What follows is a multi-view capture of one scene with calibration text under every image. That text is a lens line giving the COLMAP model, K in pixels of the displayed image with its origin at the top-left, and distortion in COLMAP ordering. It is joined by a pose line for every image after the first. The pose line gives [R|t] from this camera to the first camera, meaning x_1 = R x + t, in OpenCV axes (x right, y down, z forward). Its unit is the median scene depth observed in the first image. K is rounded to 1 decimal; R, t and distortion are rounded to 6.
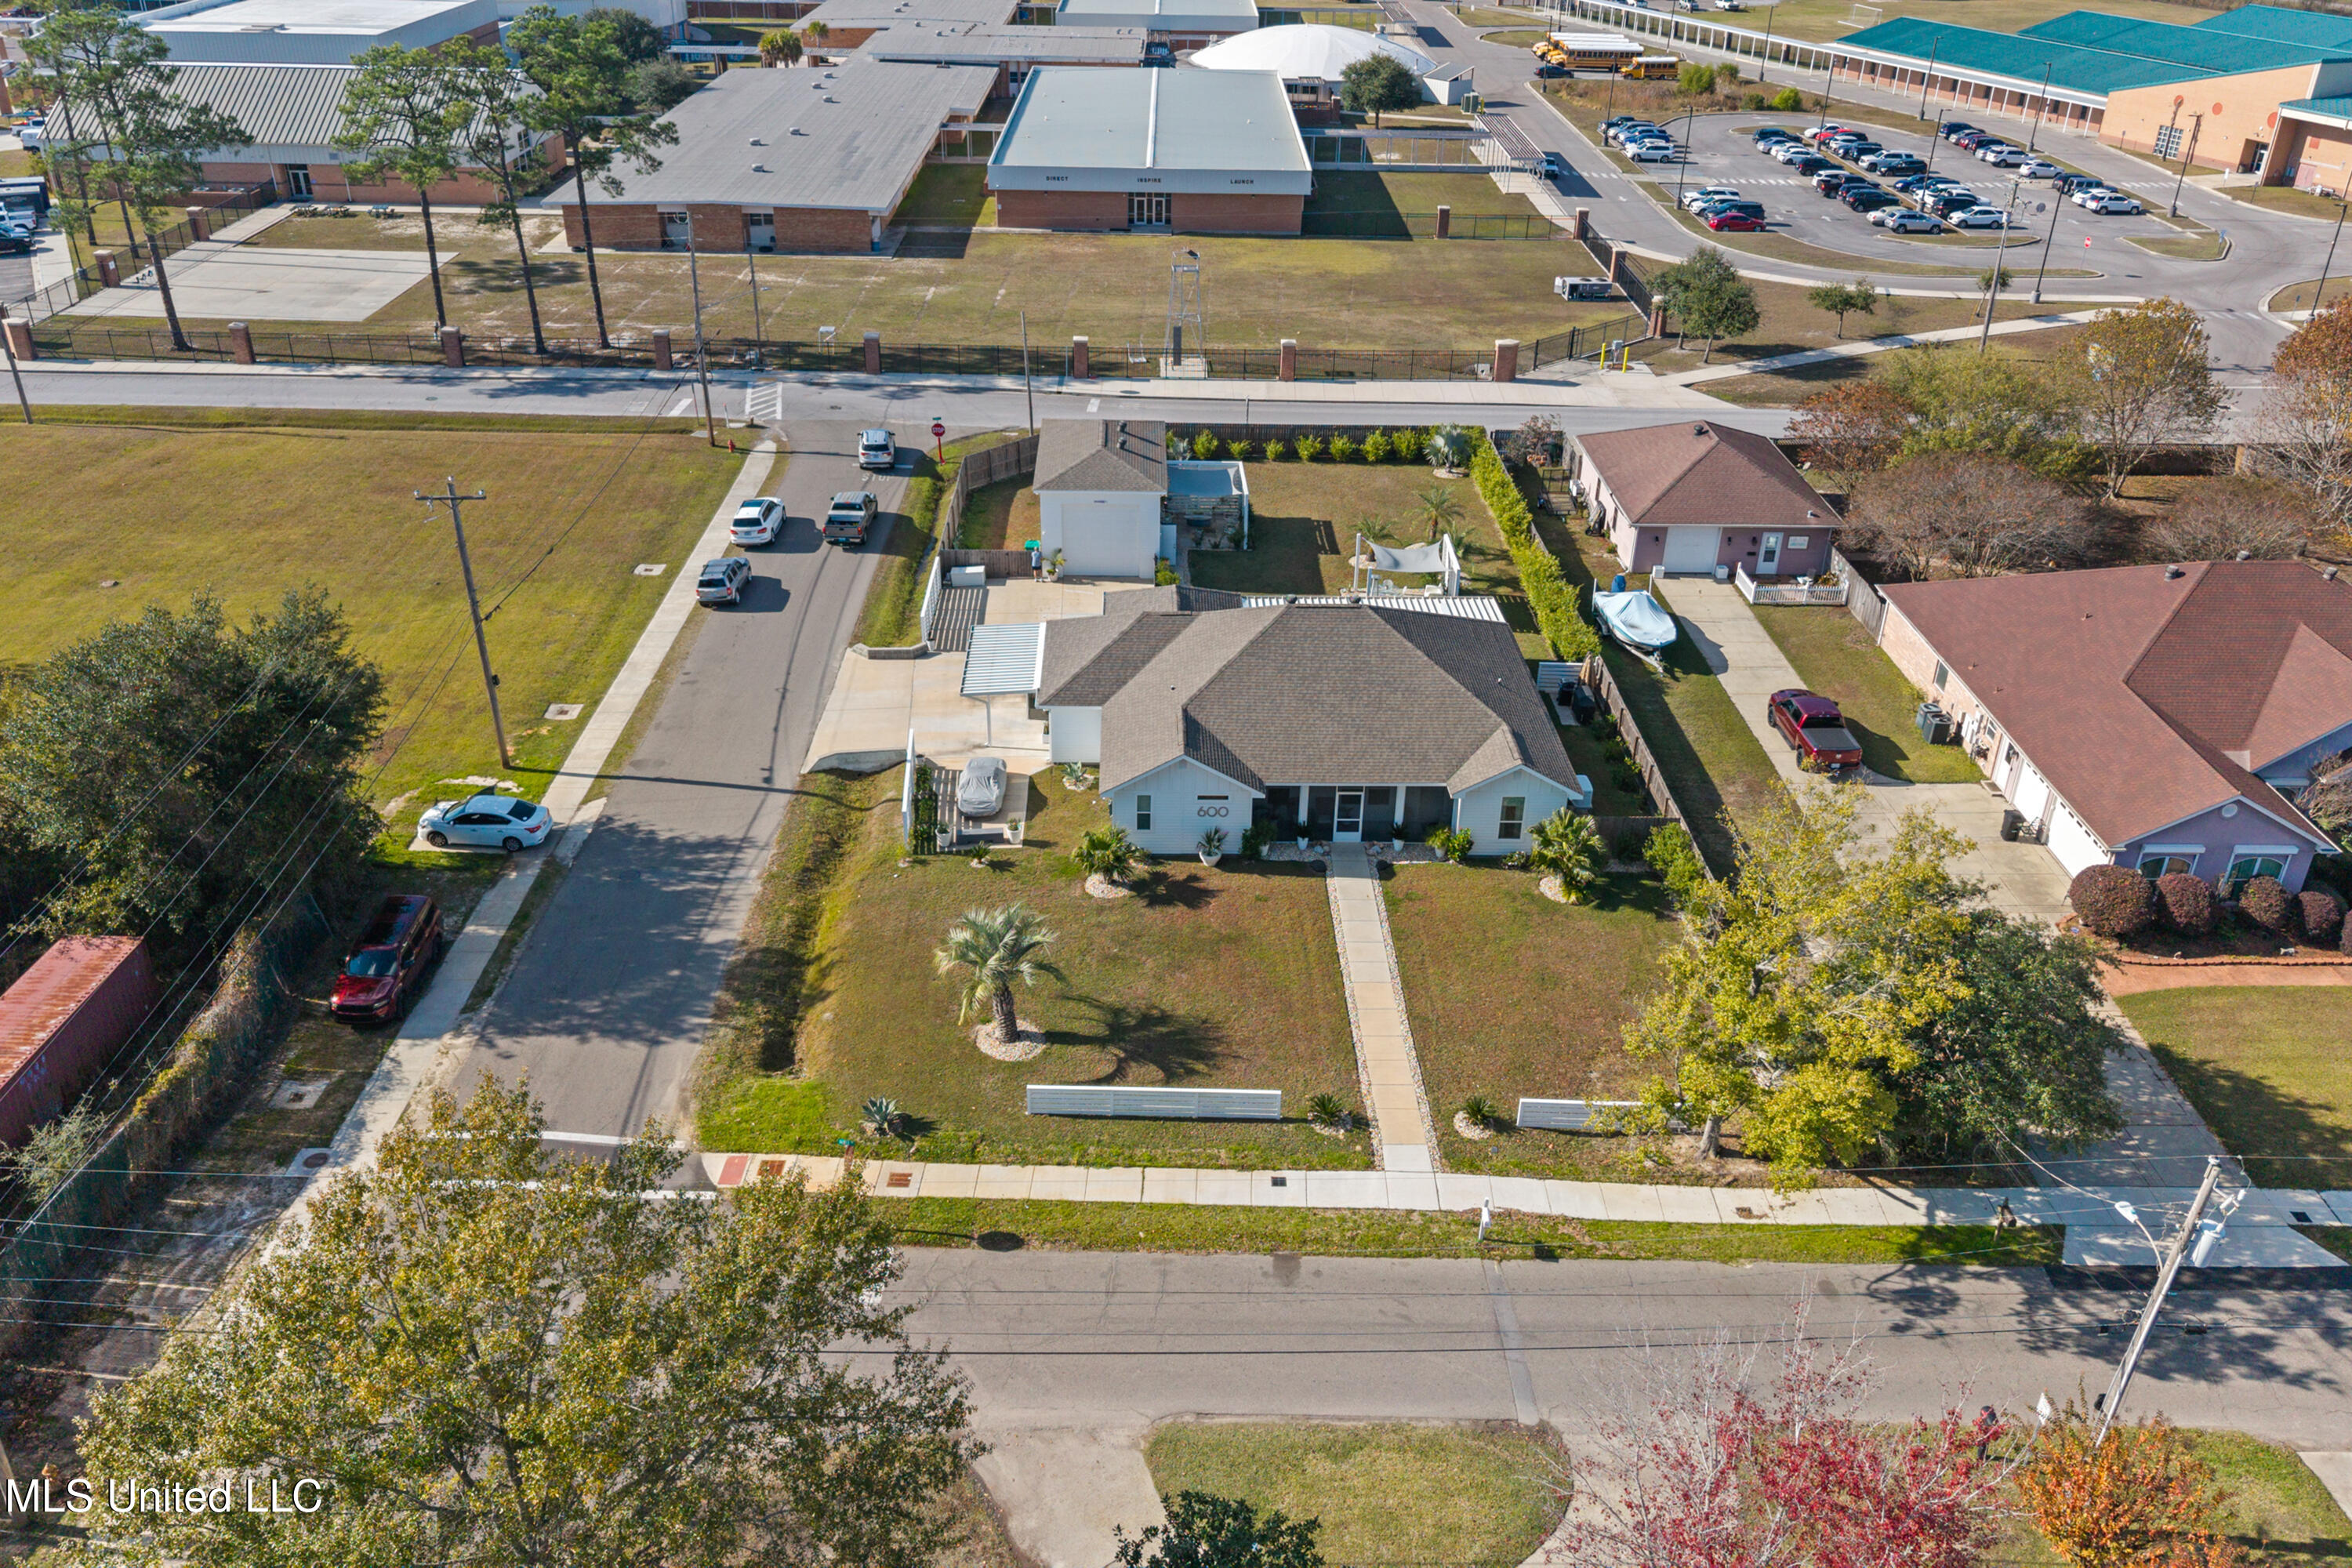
lens RADIAL K [[1857.8, 0, 1176.0], [0, 1857.8, 784.0], [0, 0, 1]] dist [0.092742, -0.133298]
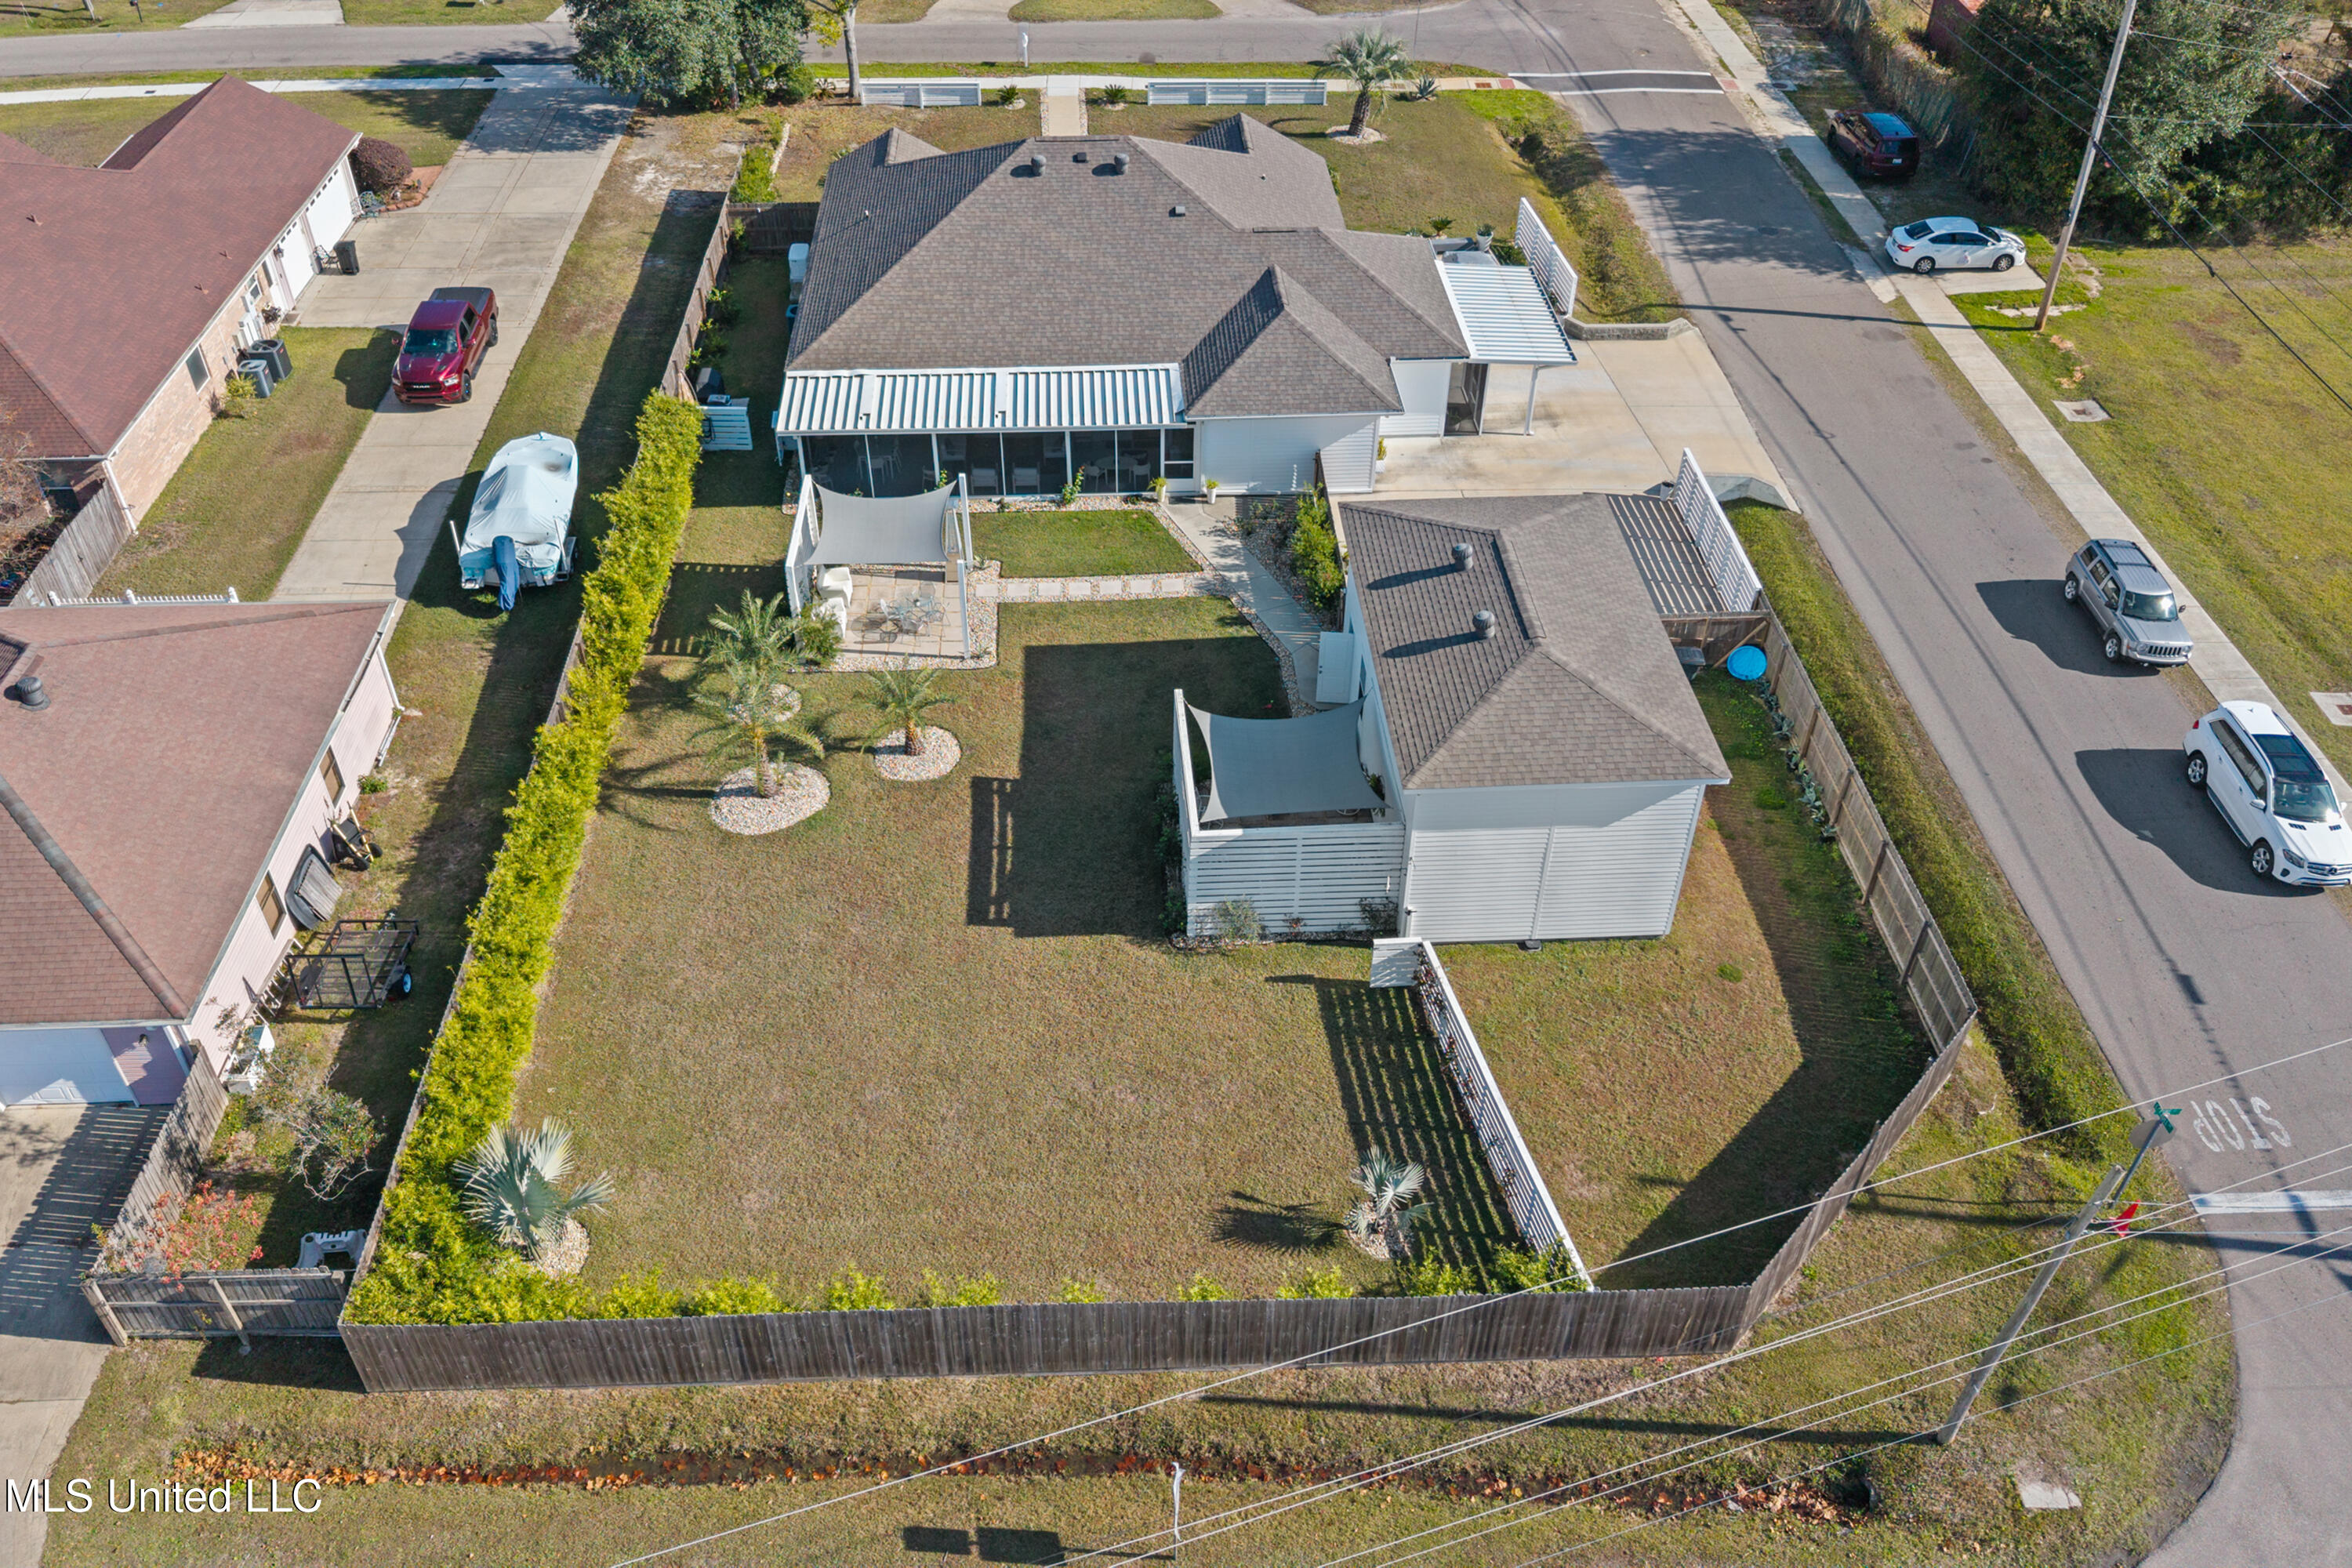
lens RADIAL K [[1879.1, 0, 1176.0], [0, 1879.1, 784.0], [0, 0, 1]] dist [0.046753, -0.061650]
pose [[-0.999164, 0.009168, -0.039849, 0.060567], [-0.033512, 0.374814, 0.926494, -0.606443], [0.023430, 0.927055, -0.374193, 1.276121]]
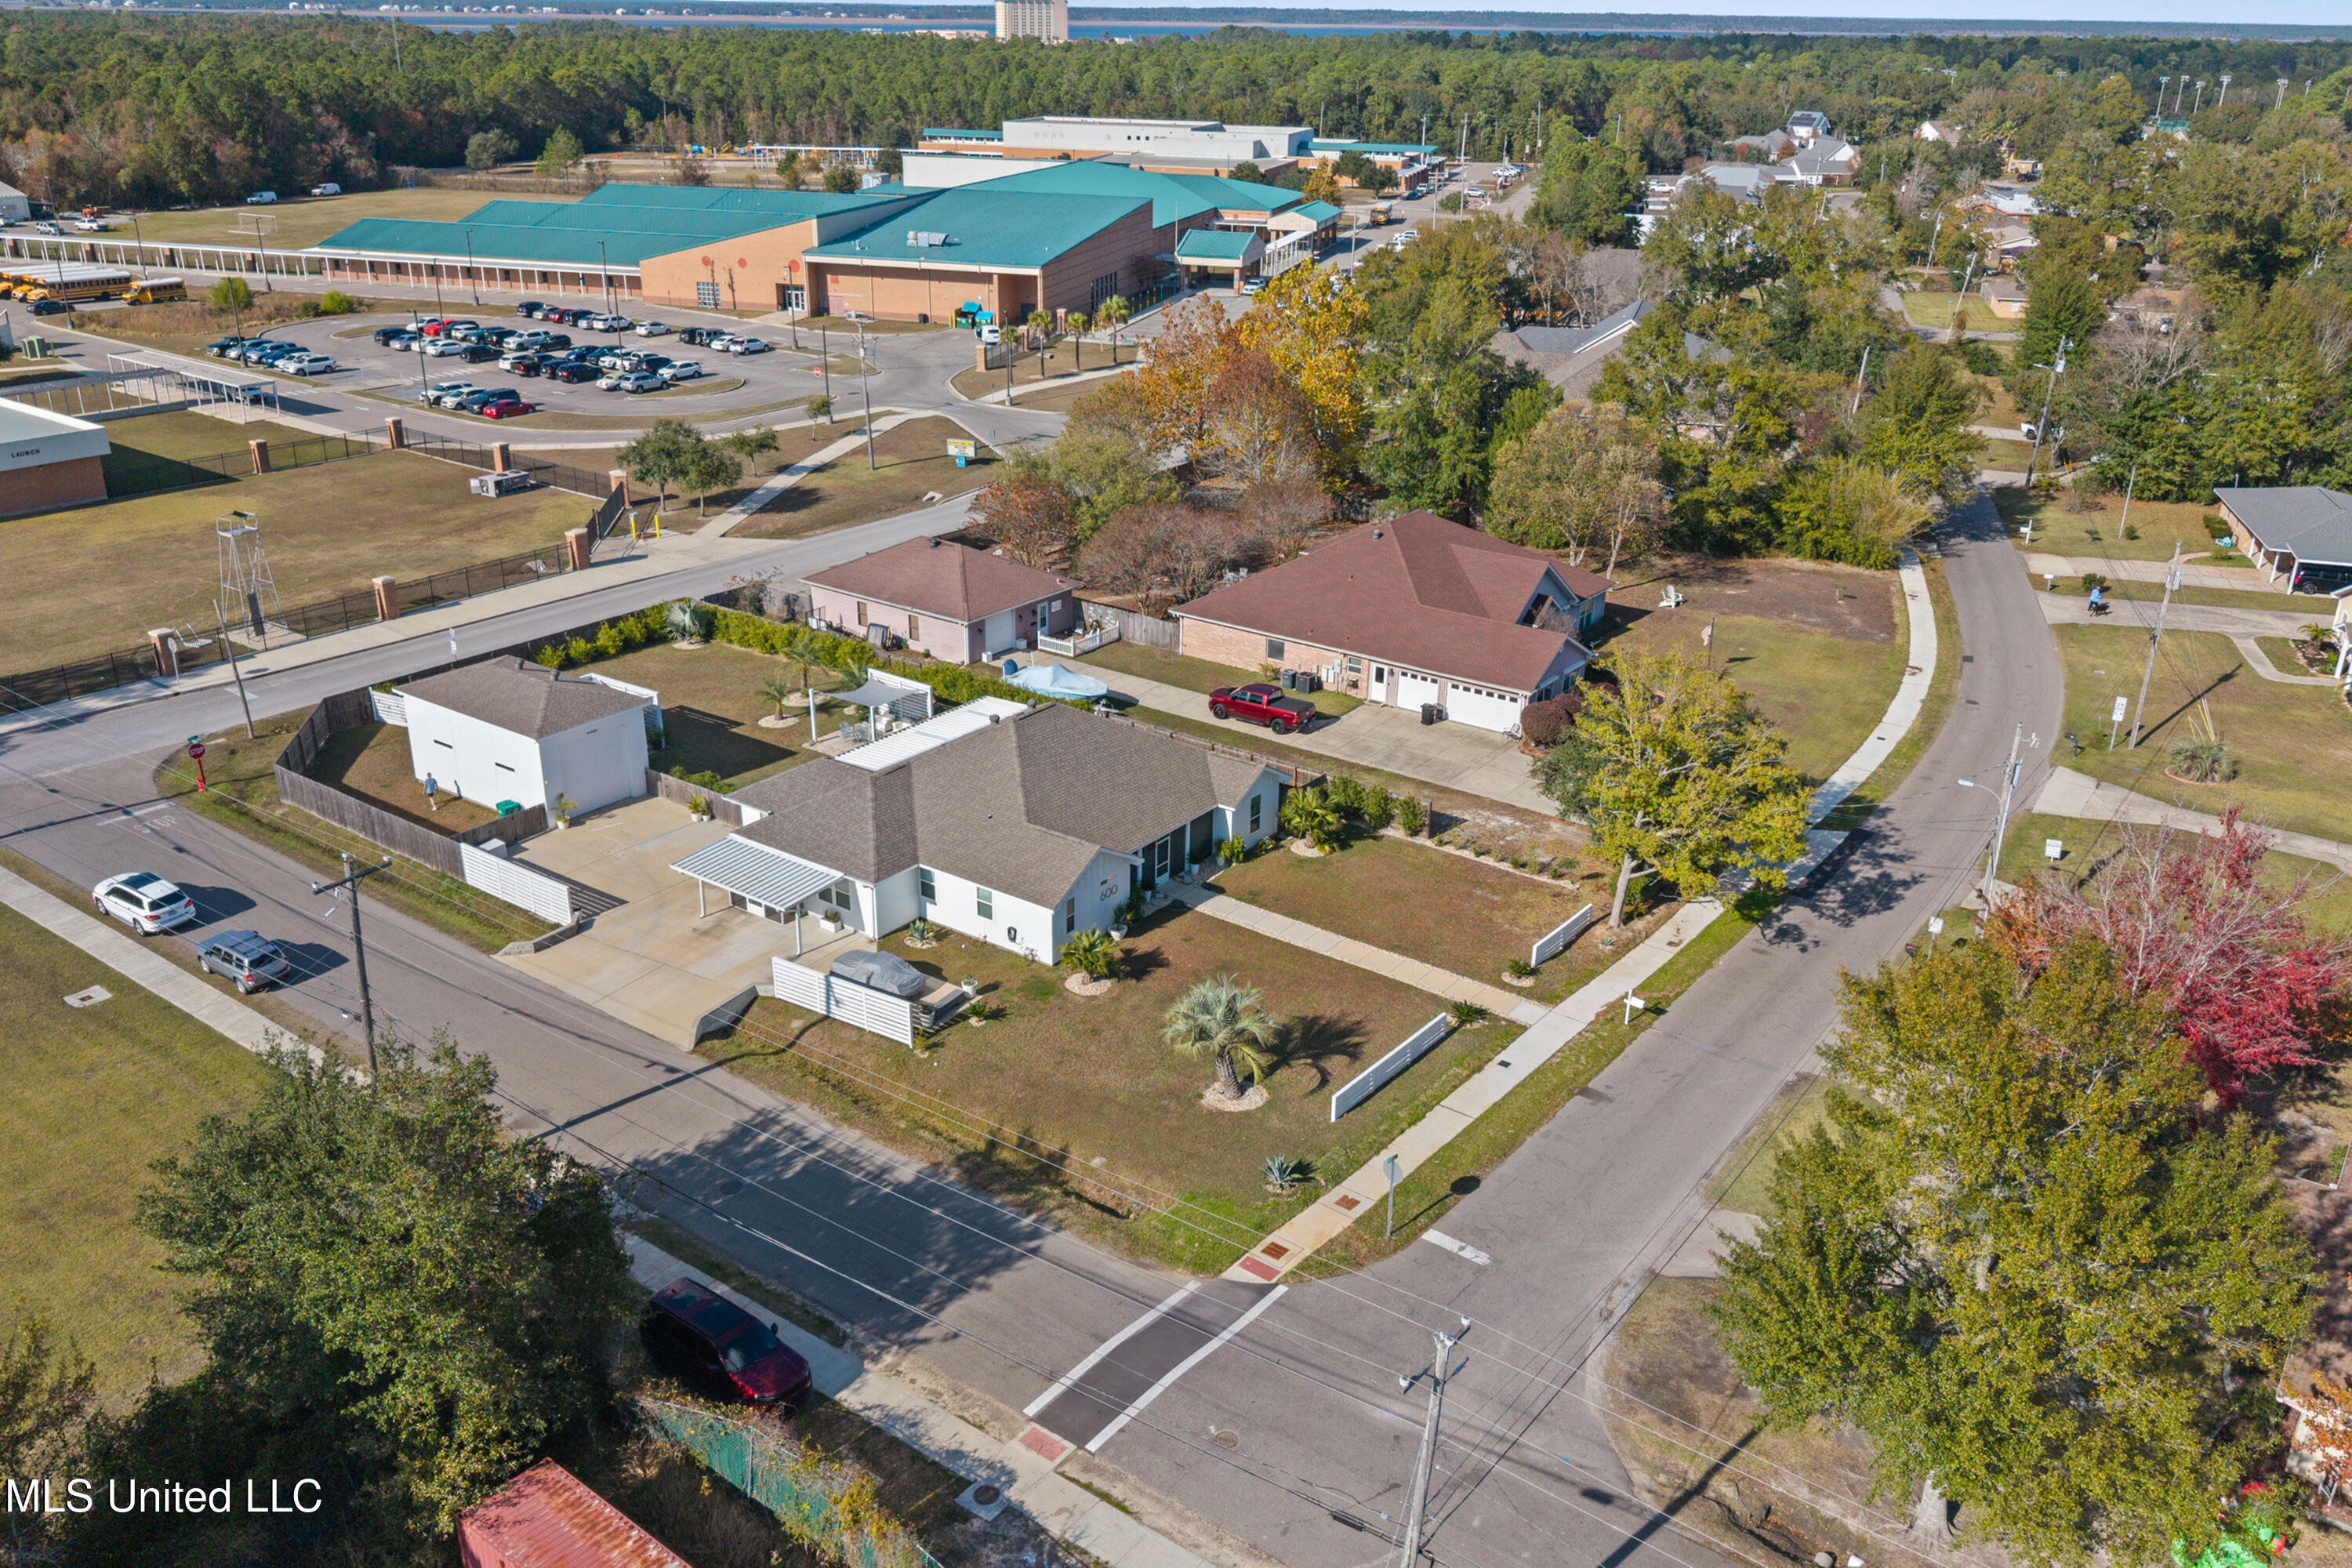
lens RADIAL K [[1879.1, 0, 1176.0], [0, 1879.1, 784.0], [0, 0, 1]] dist [0.046753, -0.061650]
pose [[0.602728, -0.311454, 0.734654, -0.589520], [0.378509, 0.922101, 0.080384, -0.093427], [-0.702460, 0.229623, 0.673664, 0.147774]]
